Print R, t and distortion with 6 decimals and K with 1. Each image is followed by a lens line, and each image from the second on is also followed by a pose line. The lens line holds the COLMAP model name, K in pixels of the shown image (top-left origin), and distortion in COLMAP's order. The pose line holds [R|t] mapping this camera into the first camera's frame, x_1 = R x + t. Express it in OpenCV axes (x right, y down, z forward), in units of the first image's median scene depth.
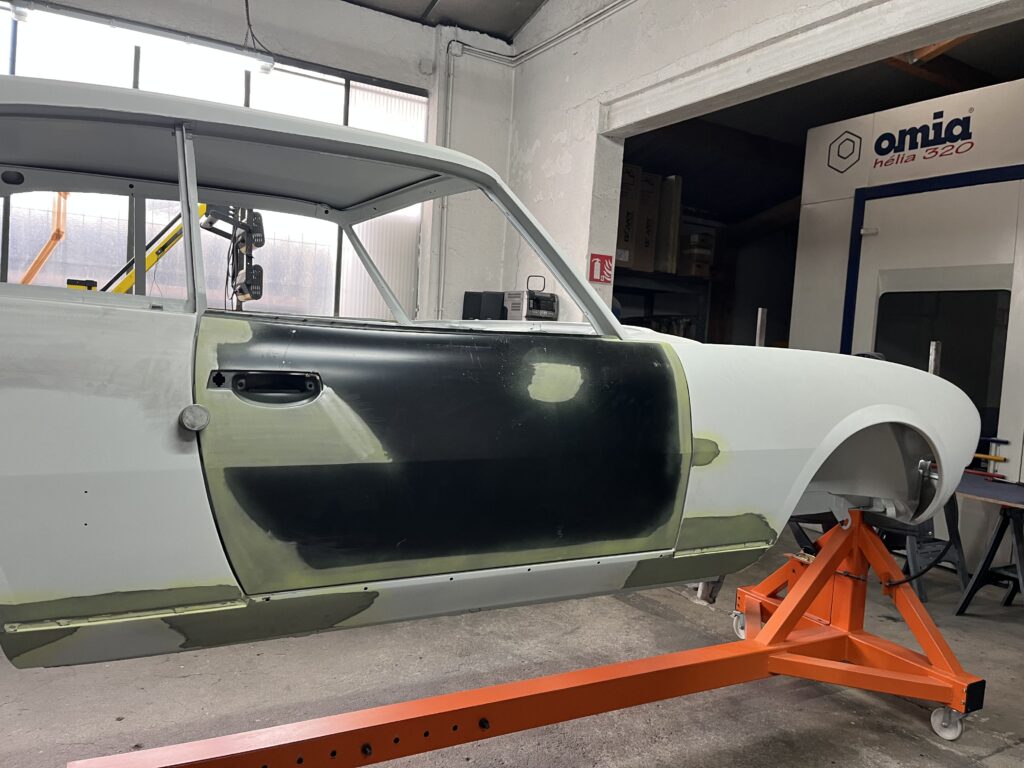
lens RADIAL K [[786.8, 0, 512.0], [0, 786.8, 384.0], [0, 0, 1]] dist [0.020794, -0.005790]
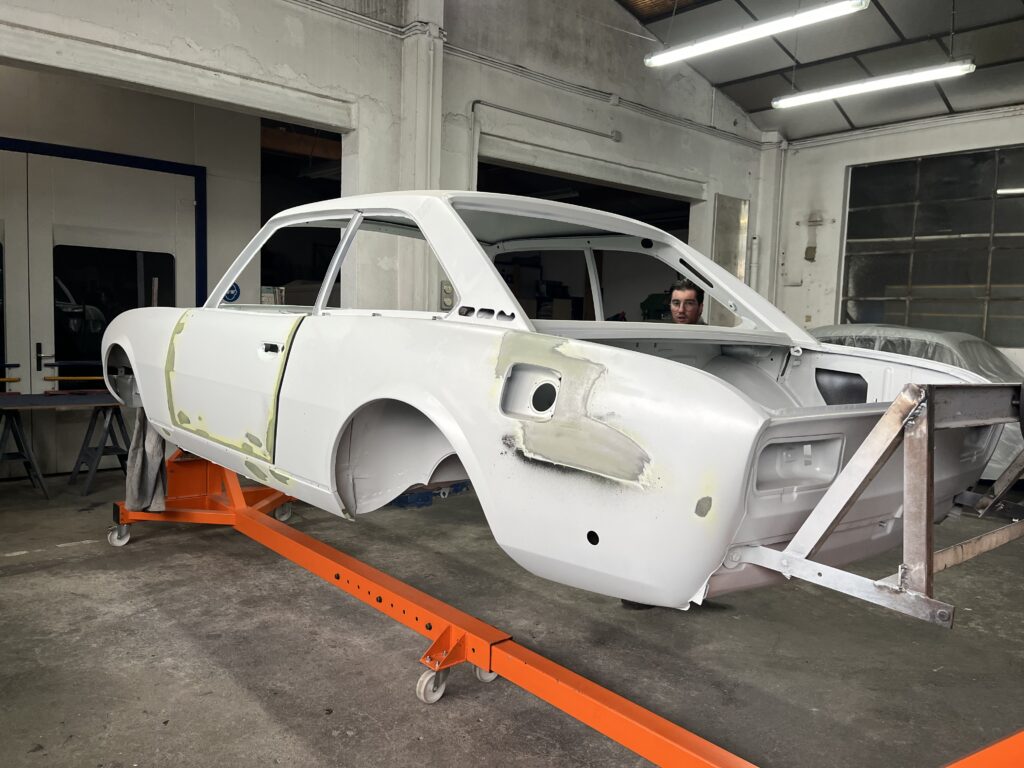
lens RADIAL K [[776.3, 0, 502.2], [0, 776.3, 382.4], [0, 0, 1]] dist [0.074386, -0.105952]
pose [[-0.186637, -0.149496, 0.970988, -0.982040], [0.015567, 0.987780, 0.155073, -0.109138], [-0.982306, 0.044058, -0.182029, 0.642294]]
